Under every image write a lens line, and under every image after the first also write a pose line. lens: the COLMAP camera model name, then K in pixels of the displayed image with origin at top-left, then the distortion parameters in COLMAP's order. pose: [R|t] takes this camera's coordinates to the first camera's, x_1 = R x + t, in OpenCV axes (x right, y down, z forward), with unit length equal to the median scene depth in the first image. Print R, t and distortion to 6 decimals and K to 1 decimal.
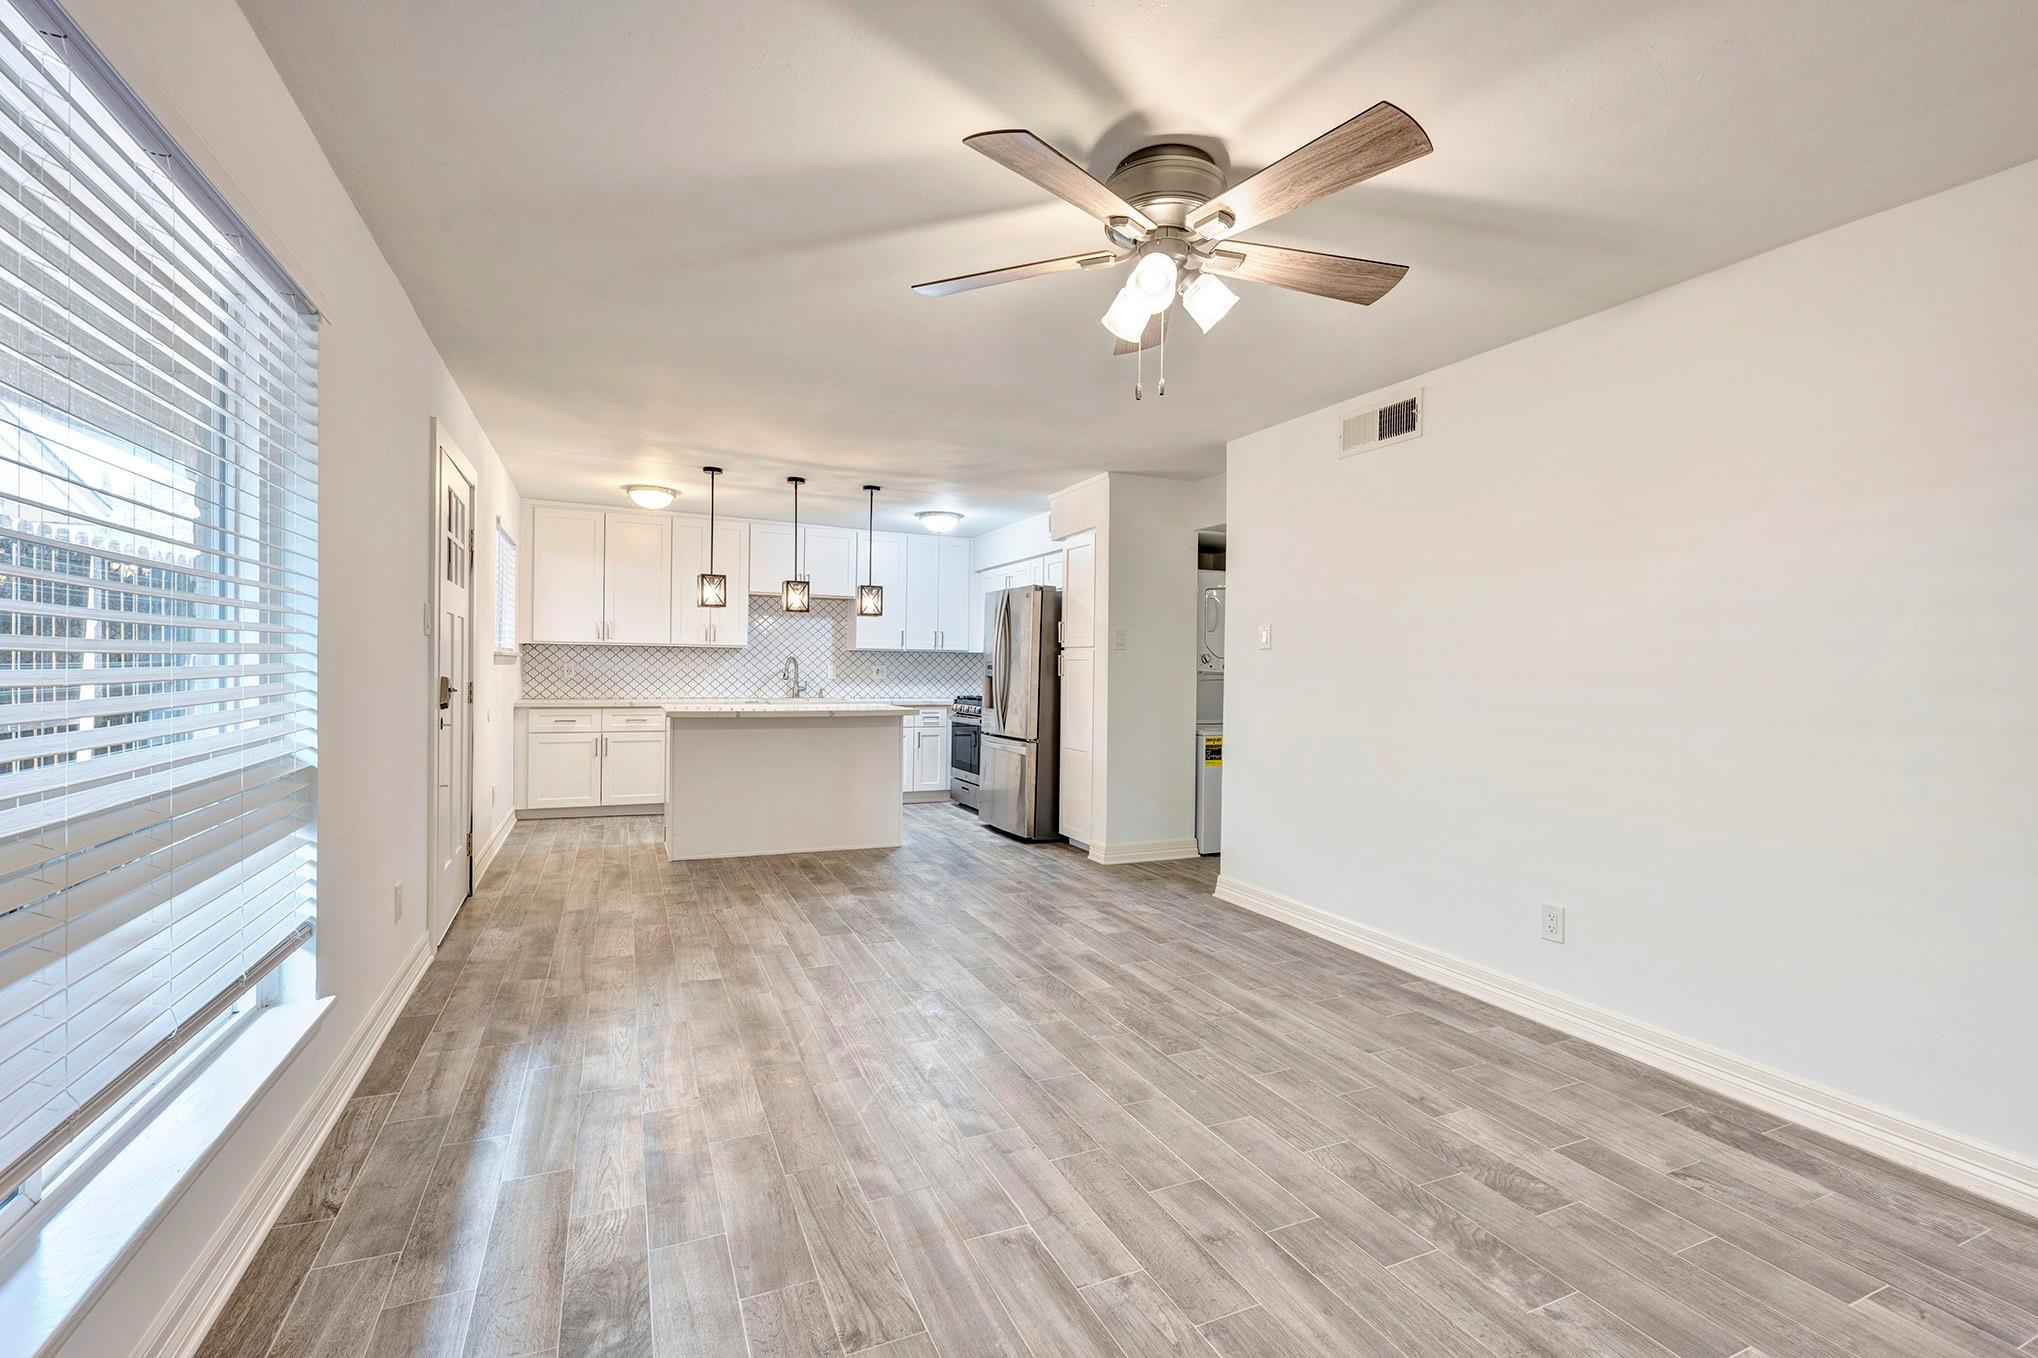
lens RADIAL K [[874.8, 0, 1009.8], [0, 874.8, 677.7], [0, 0, 1]] dist [-0.000234, -0.000912]
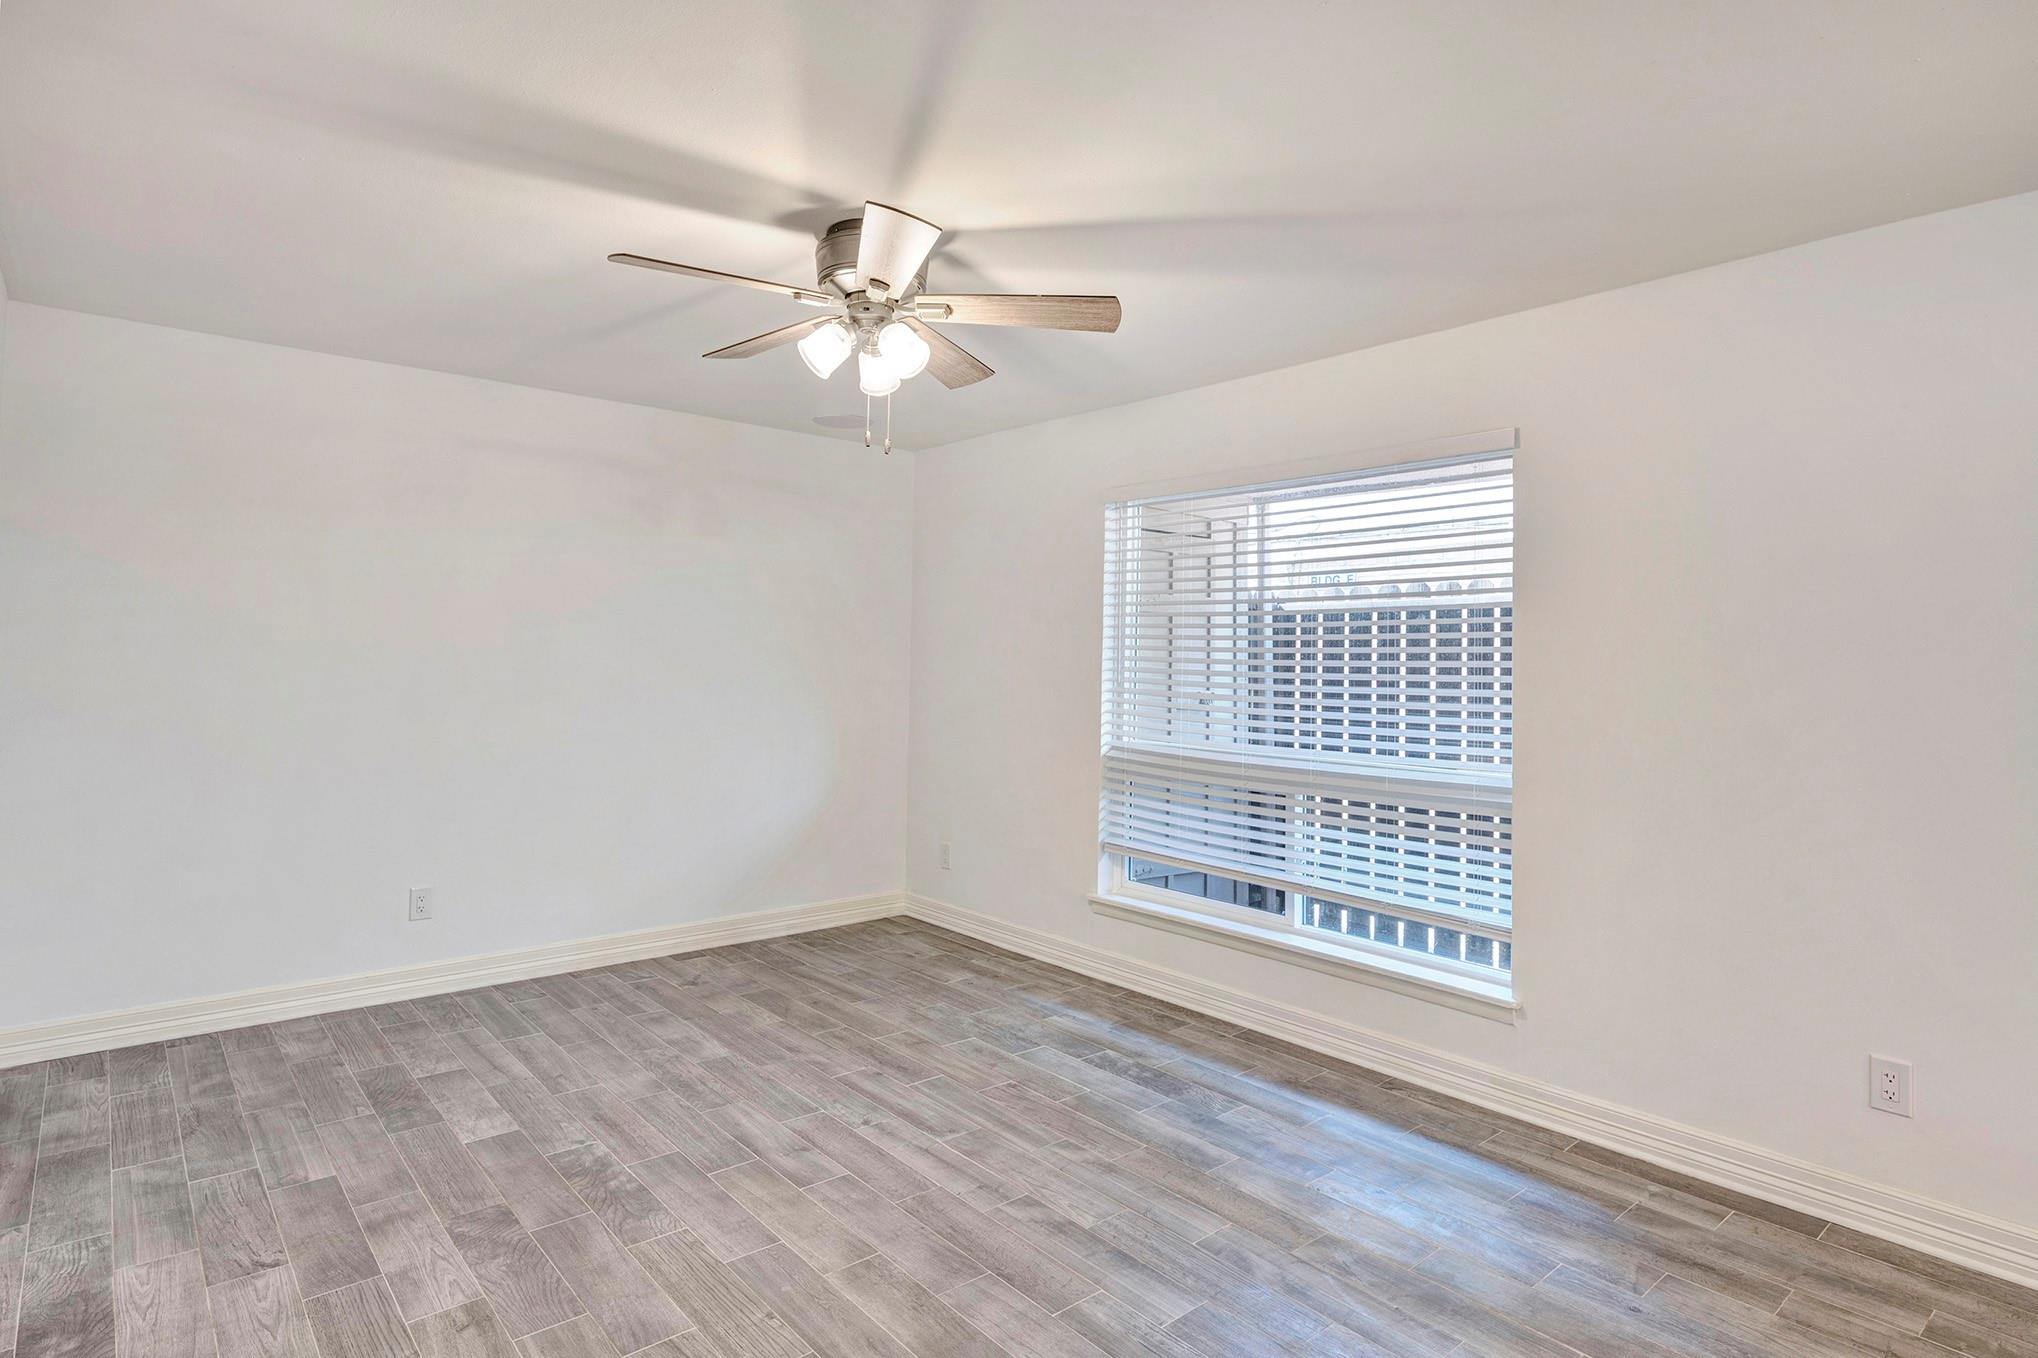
lens RADIAL K [[1089.3, 0, 991.4], [0, 1089.3, 663.3], [0, 0, 1]] dist [-0.001261, 0.001492]
pose [[-0.963109, -0.034499, -0.266892, 0.221631], [-0.038406, 0.999218, 0.009430, -0.063390], [0.266358, 0.019333, -0.963680, 1.396704]]
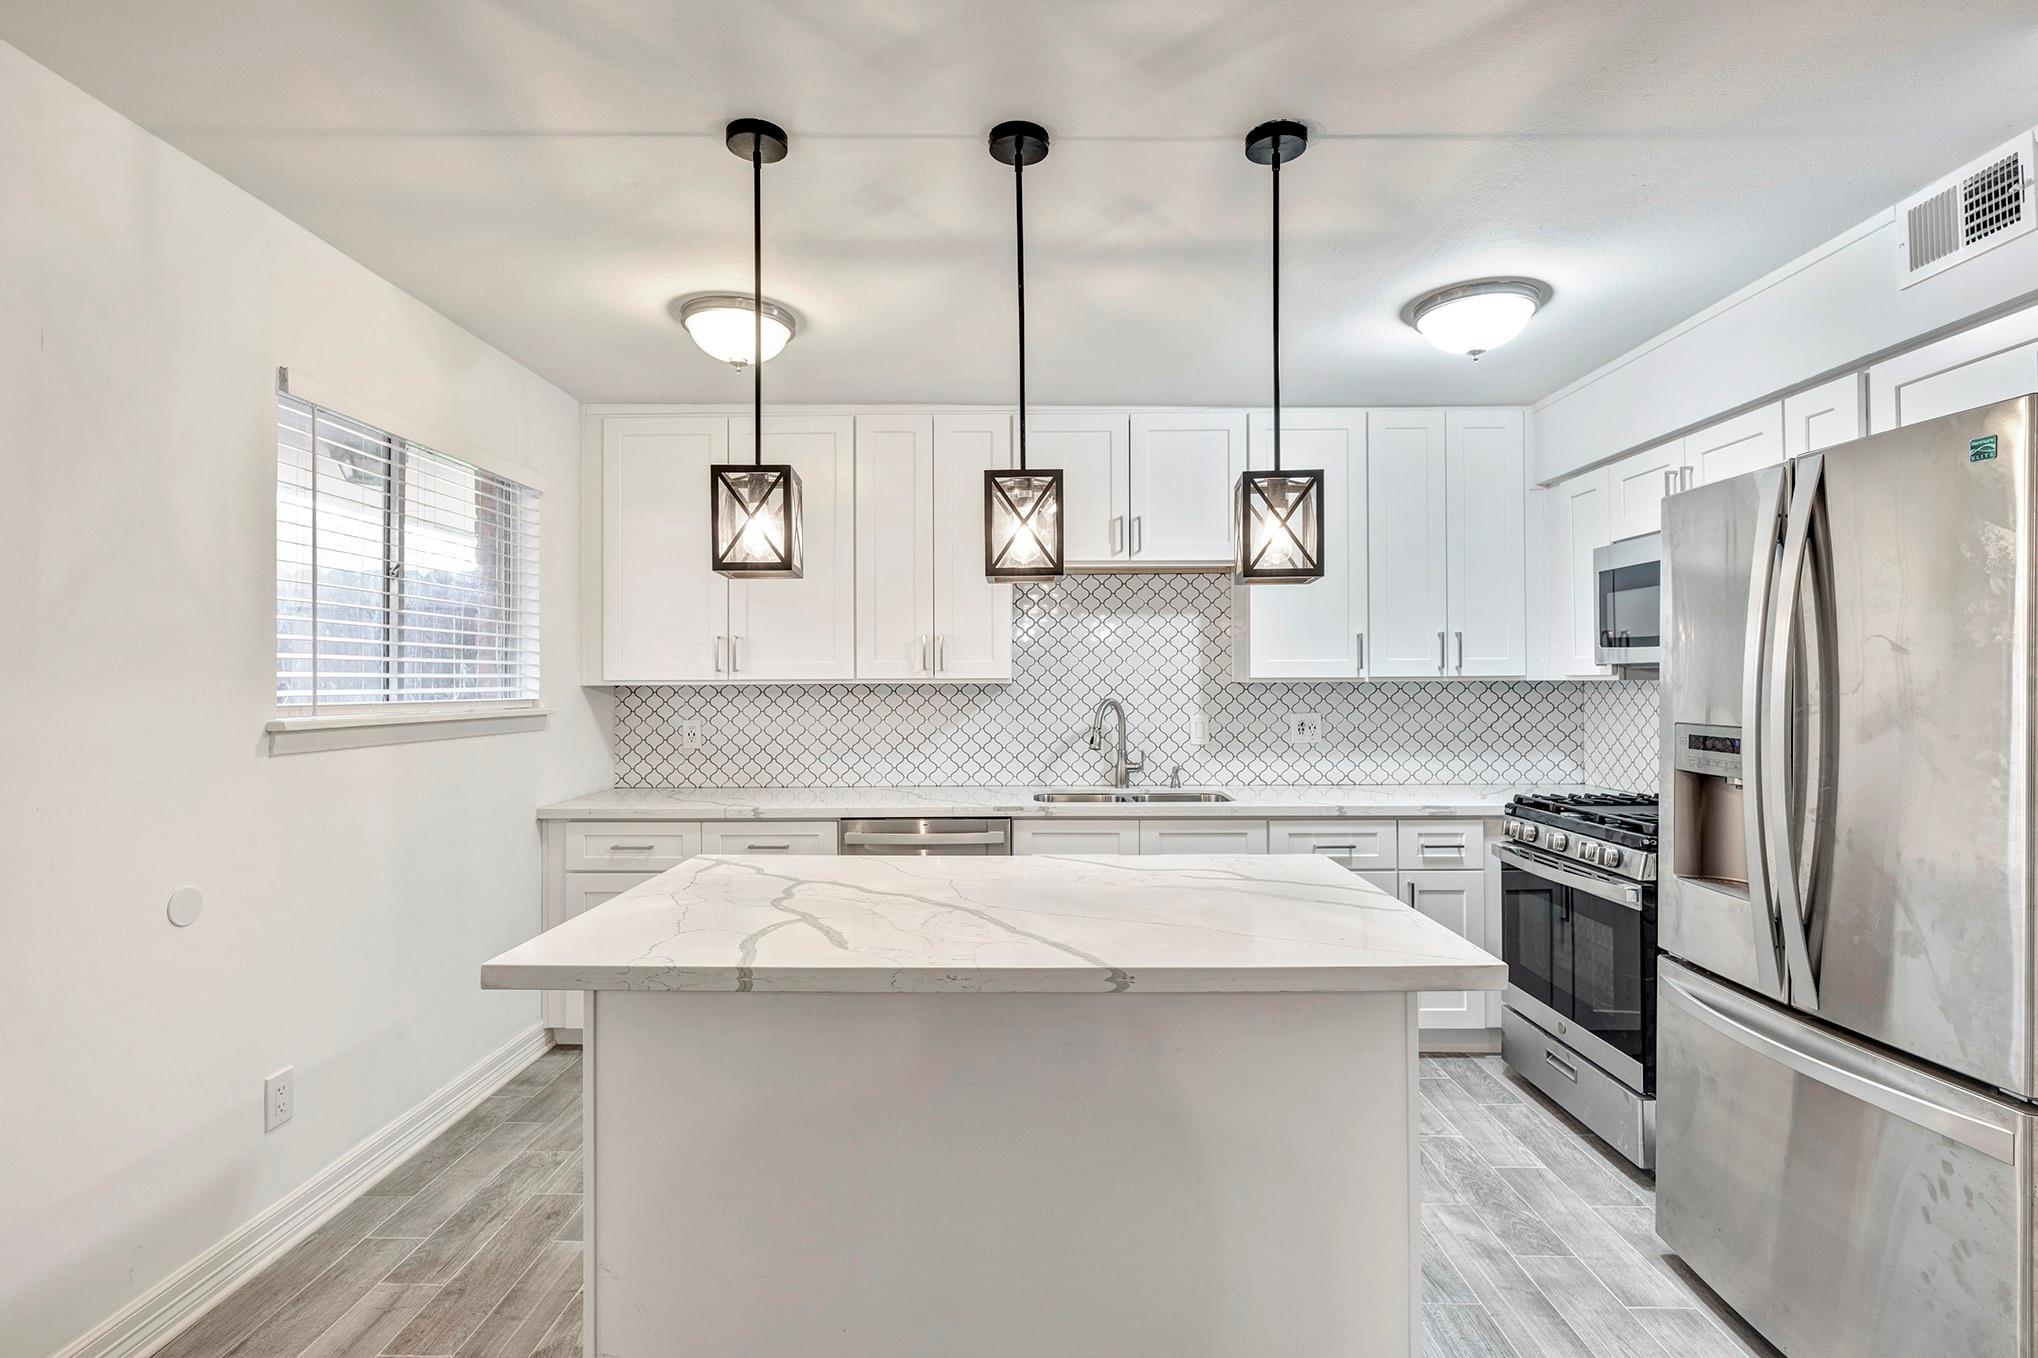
lens RADIAL K [[942.2, 0, 1007.8], [0, 942.2, 672.6], [0, 0, 1]] dist [-0.001553, 0.001044]
pose [[0.902608, -0.022409, -0.429879, -0.182593], [0.011521, 0.999544, -0.027915, -0.054599], [0.430308, 0.020244, 0.902455, 1.156785]]
